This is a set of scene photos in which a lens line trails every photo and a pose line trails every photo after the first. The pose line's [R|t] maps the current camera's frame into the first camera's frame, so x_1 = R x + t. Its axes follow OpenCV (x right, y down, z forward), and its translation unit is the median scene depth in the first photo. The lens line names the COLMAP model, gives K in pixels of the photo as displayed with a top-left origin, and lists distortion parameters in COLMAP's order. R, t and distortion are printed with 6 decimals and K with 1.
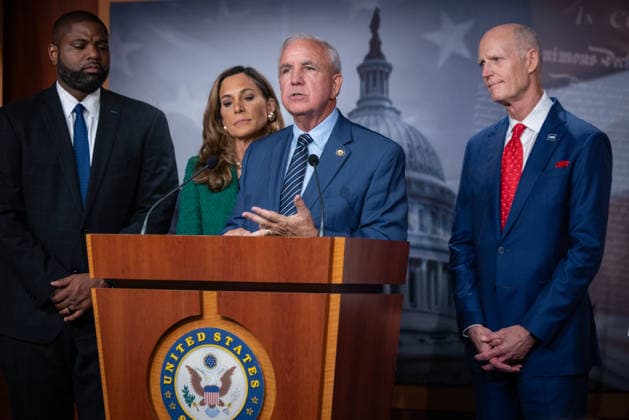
lens RADIAL K [[2011.5, 0, 309.9], [0, 2011.5, 212.5], [0, 0, 1]] dist [0.028716, 0.000000]
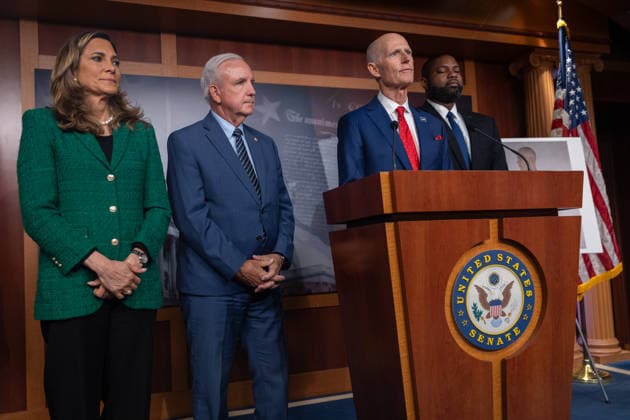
lens RADIAL K [[548.9, 0, 317.4], [0, 548.9, 212.7], [0, 0, 1]] dist [0.005282, 0.002646]
pose [[0.716082, -0.004241, 0.698003, -0.342767], [0.048004, 0.997913, -0.043183, 0.043897], [-0.696363, 0.064429, 0.714792, 0.832736]]
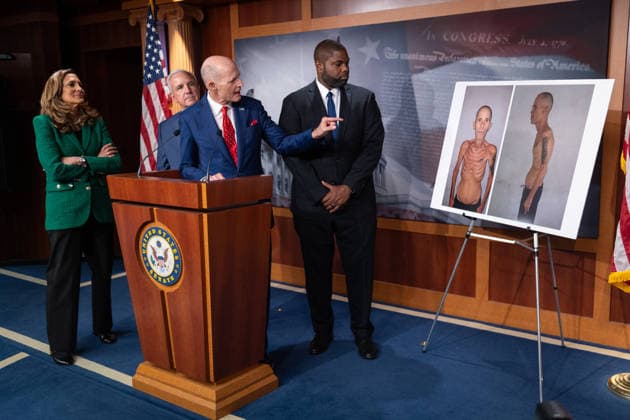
lens RADIAL K [[639.9, 0, 324.4], [0, 639.9, 216.5], [0, 0, 1]] dist [0.037625, 0.000000]
pose [[0.970927, 0.005680, -0.239308, 0.246500], [0.039380, 0.982307, 0.183088, -0.056571], [0.236114, -0.187189, 0.953525, 0.456643]]
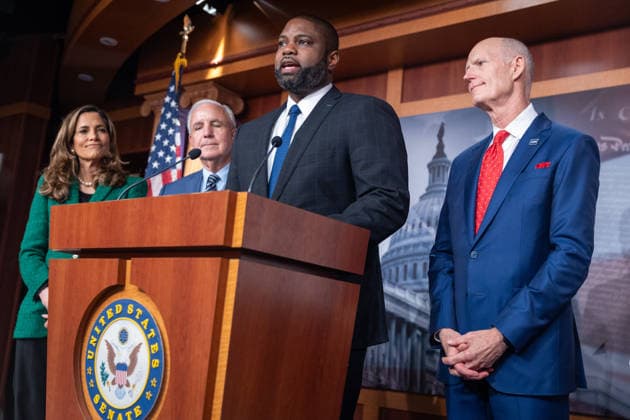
lens RADIAL K [[744.6, 0, 319.7], [0, 744.6, 209.3], [0, 0, 1]] dist [0.027454, 0.000000]
pose [[0.963080, 0.019470, -0.268510, 0.126423], [-0.064859, 0.984784, -0.161227, 0.065518], [0.261285, 0.172690, 0.949689, 0.682353]]
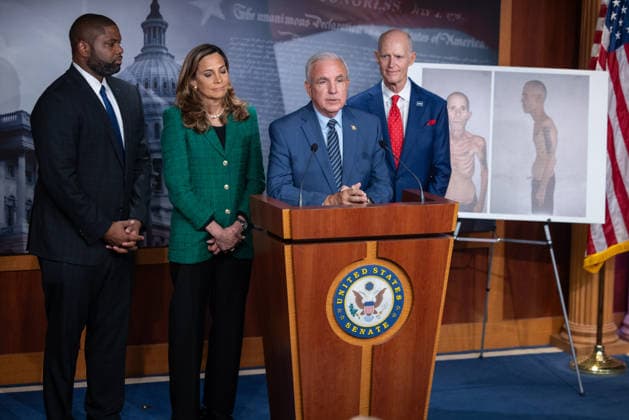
lens RADIAL K [[1635.7, 0, 315.7], [0, 1635.7, 206.3], [0, 0, 1]] dist [0.068493, 0.000000]
pose [[0.734891, -0.106407, 0.669786, -0.902509], [-0.014272, 0.984969, 0.172138, -0.199224], [-0.678035, -0.136062, 0.722326, 0.131159]]
